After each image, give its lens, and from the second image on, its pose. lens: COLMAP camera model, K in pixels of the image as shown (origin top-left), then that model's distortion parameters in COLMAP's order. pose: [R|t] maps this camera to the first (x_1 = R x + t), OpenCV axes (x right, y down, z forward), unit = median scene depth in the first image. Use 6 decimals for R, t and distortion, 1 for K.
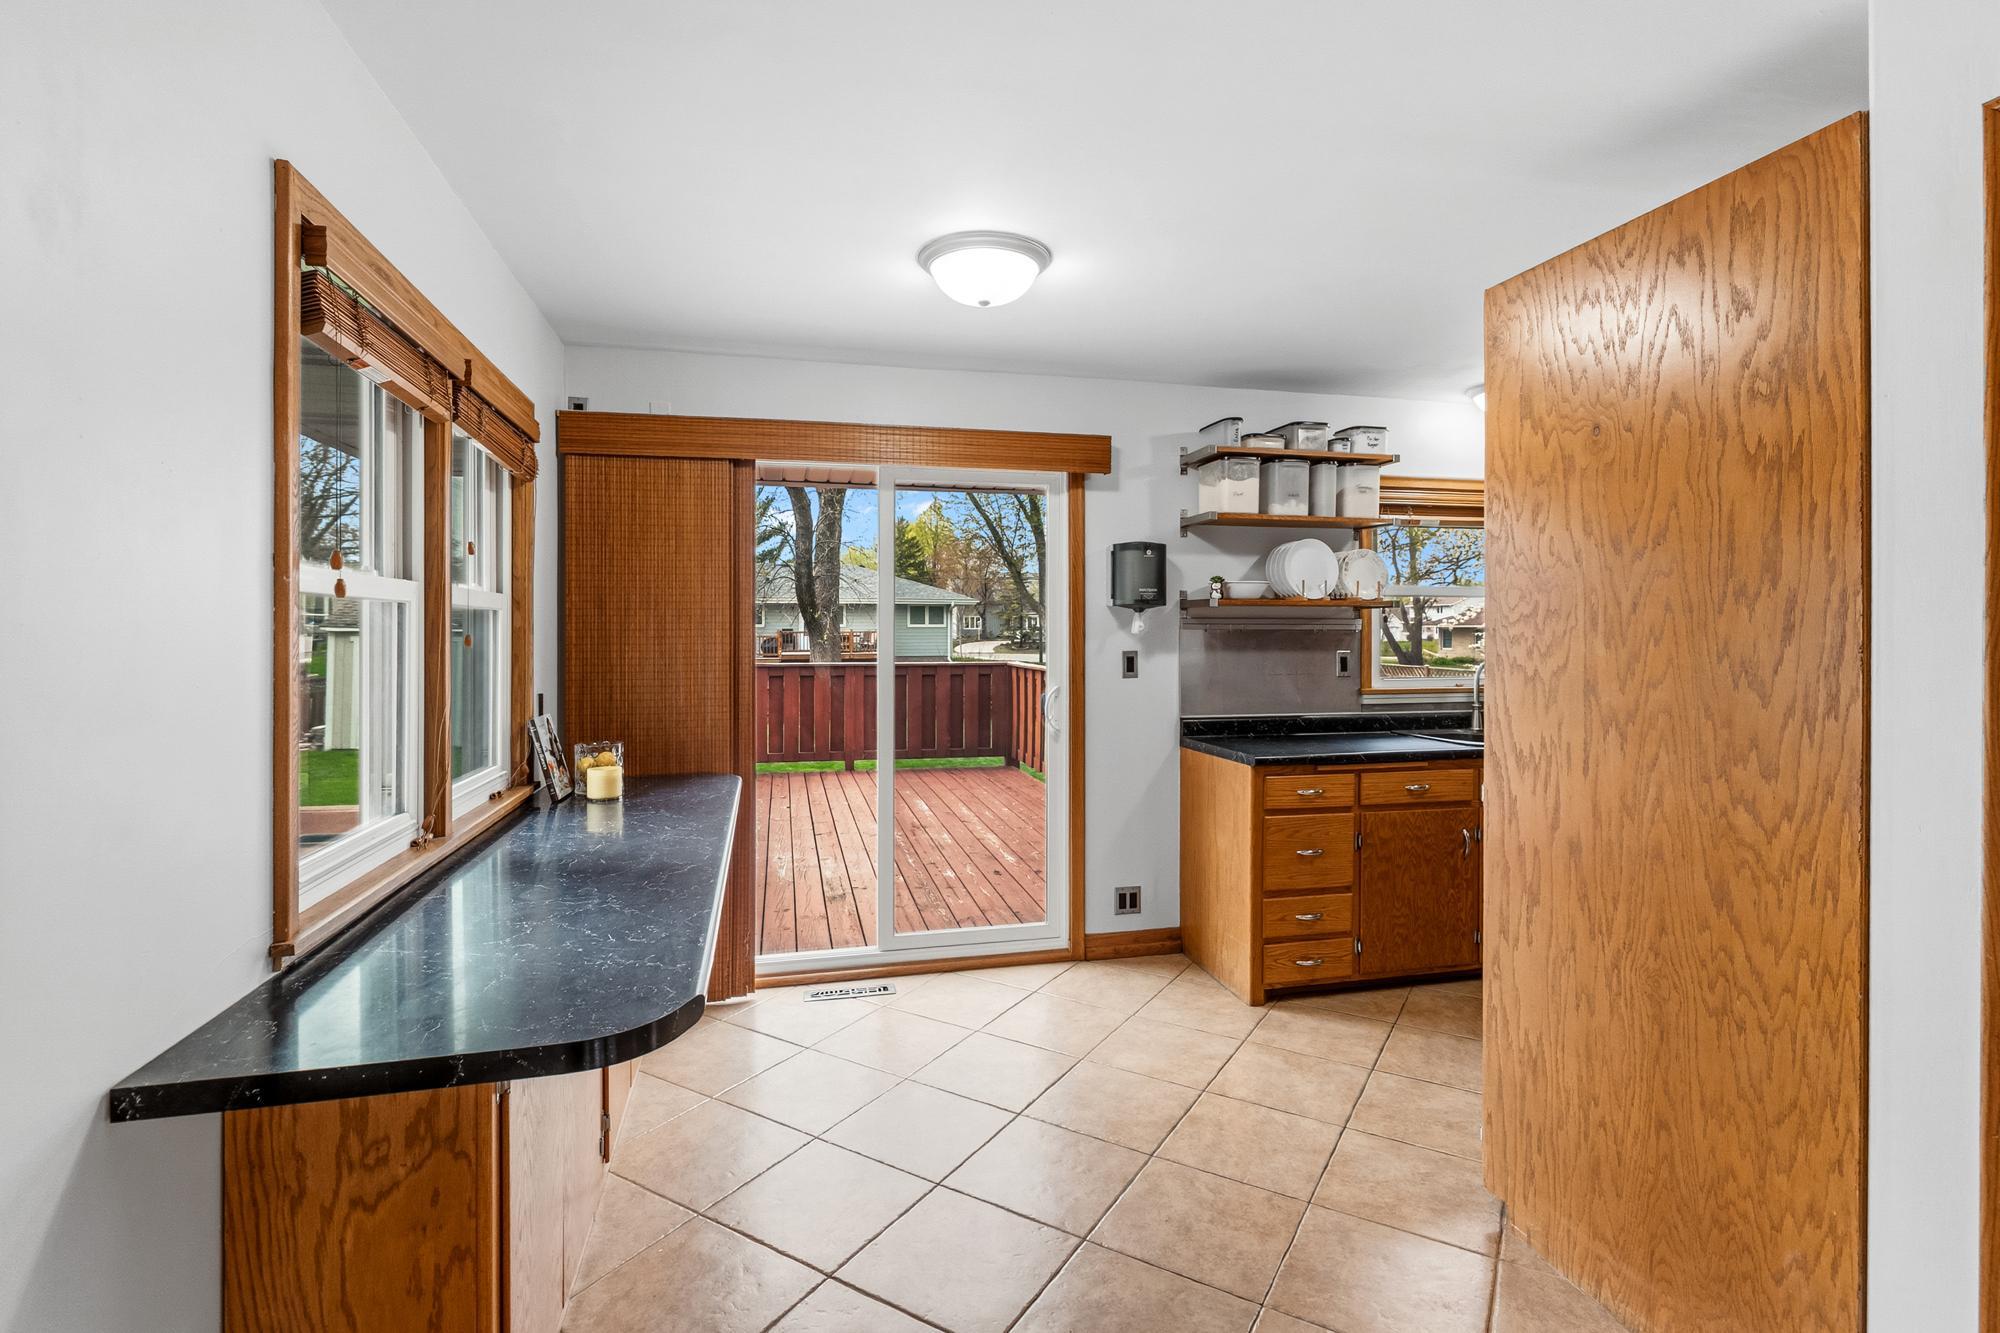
lens RADIAL K [[959.0, 0, 992.5], [0, 959.0, 609.2], [0, 0, 1]] dist [-0.000188, -0.000391]
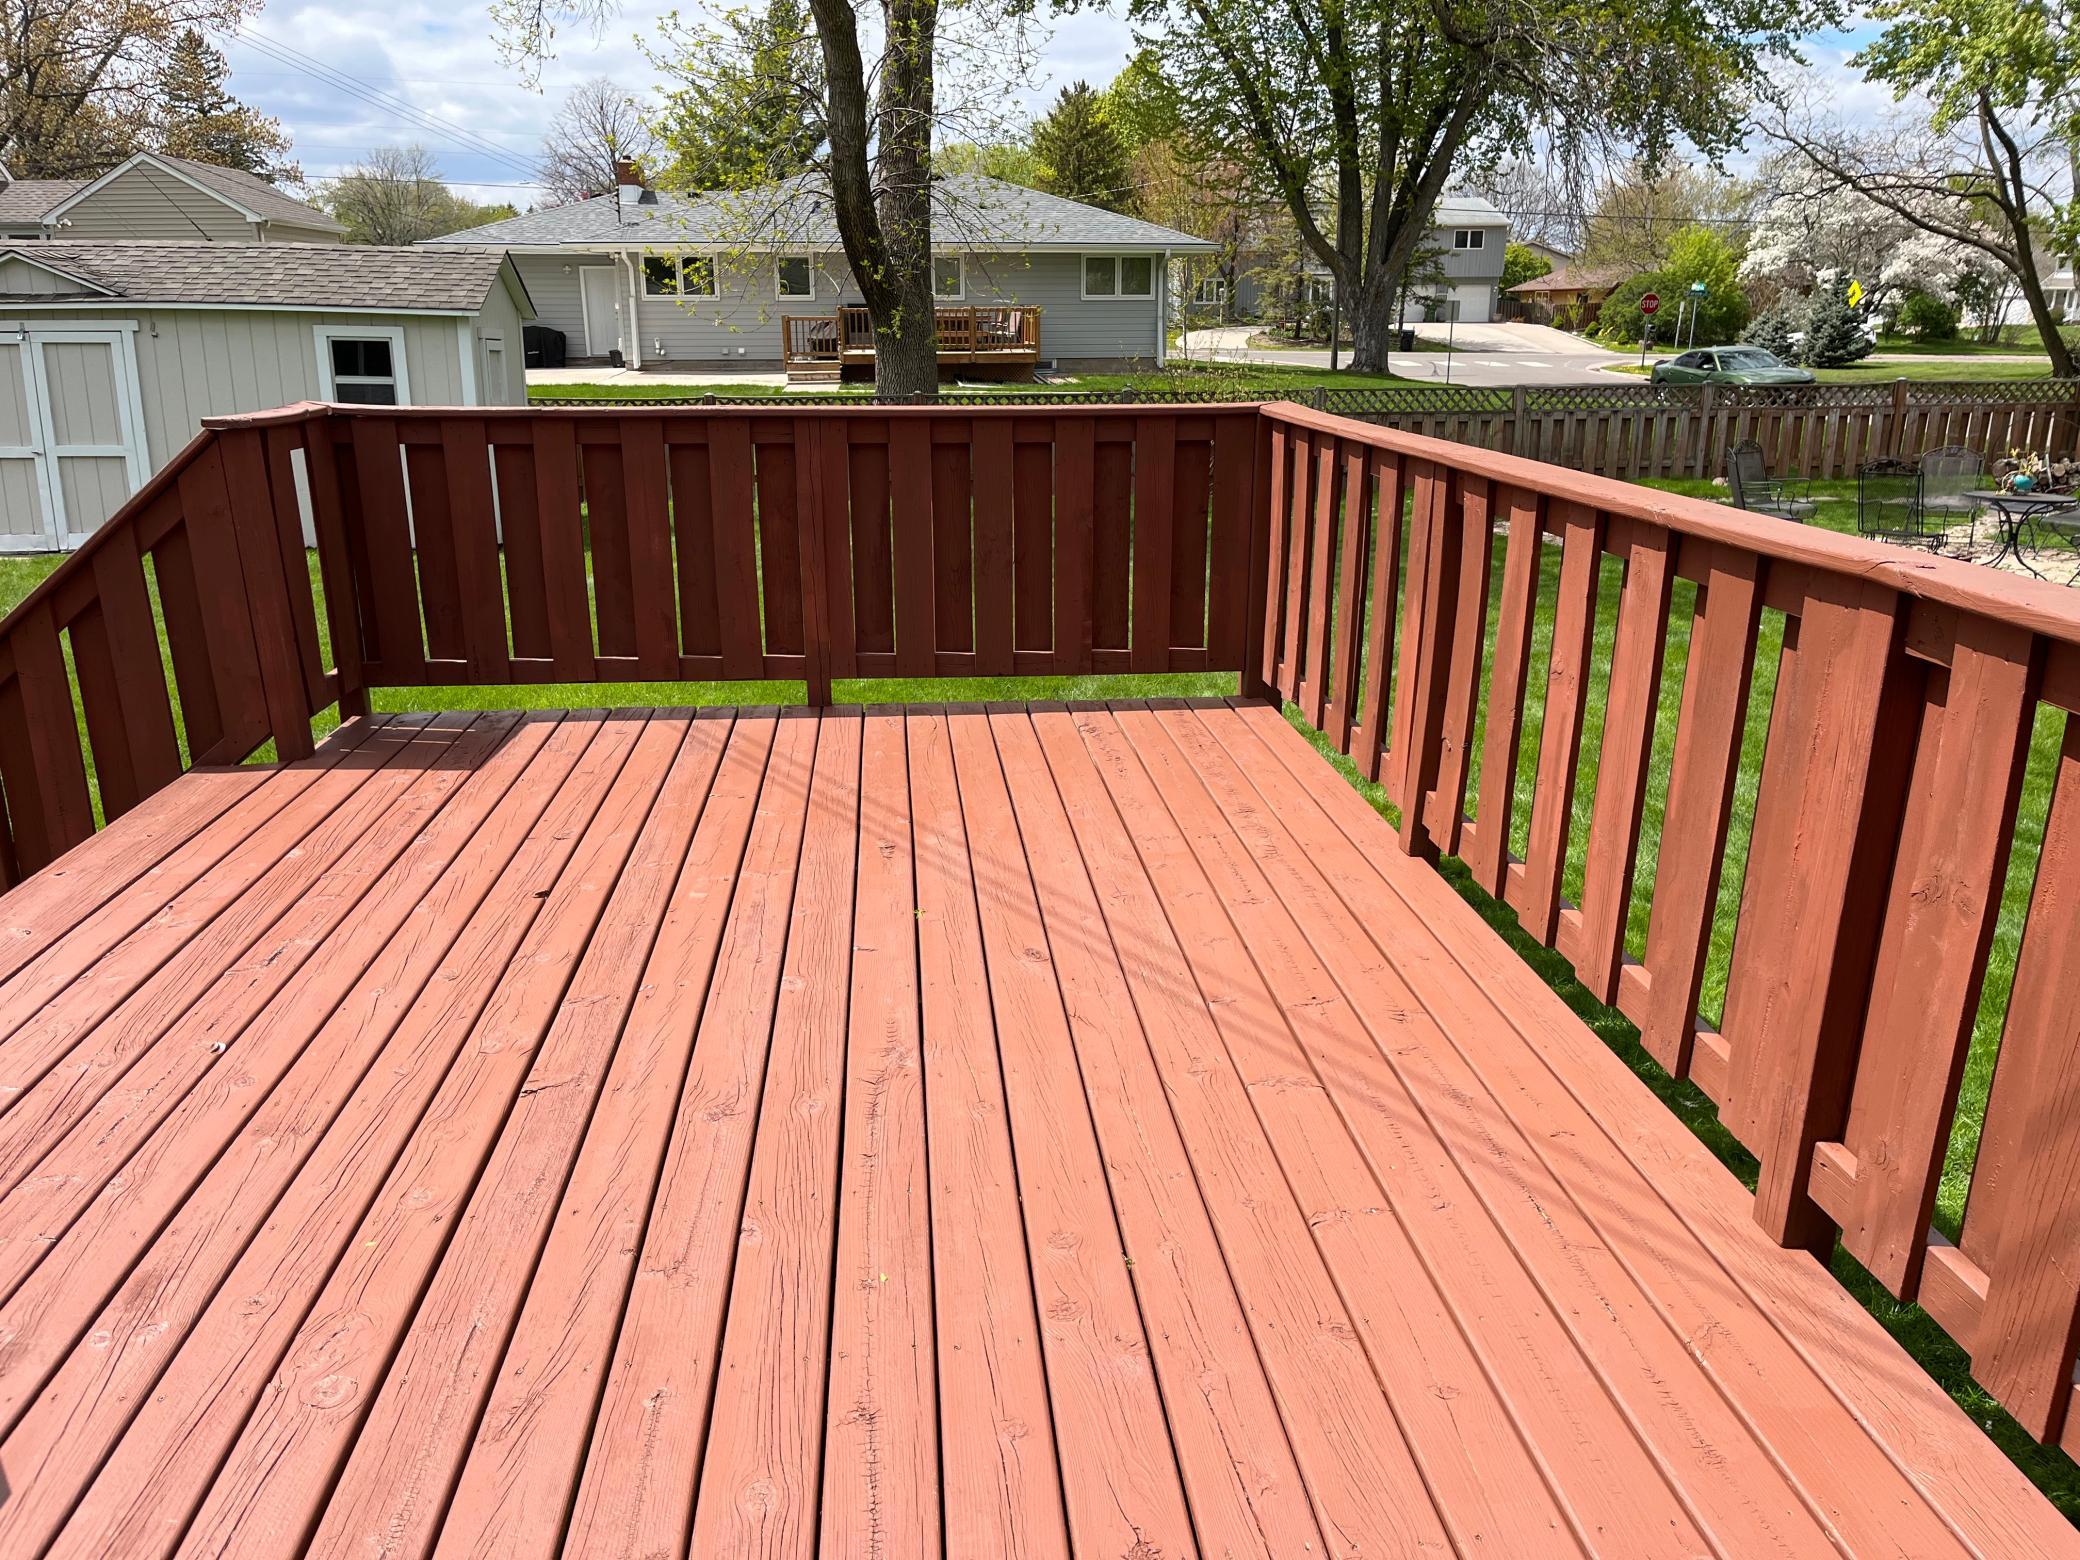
lens RADIAL K [[1501.1, 0, 1040.0], [0, 1501.1, 780.0], [0, 0, 1]] dist [0.006364, 0.002556]
pose [[0.991276, 0.038639, -0.126010, 0.004168], [0.004120, 0.946511, 0.322645, 0.002677], [0.131737, -0.320349, 0.938095, 0.178148]]
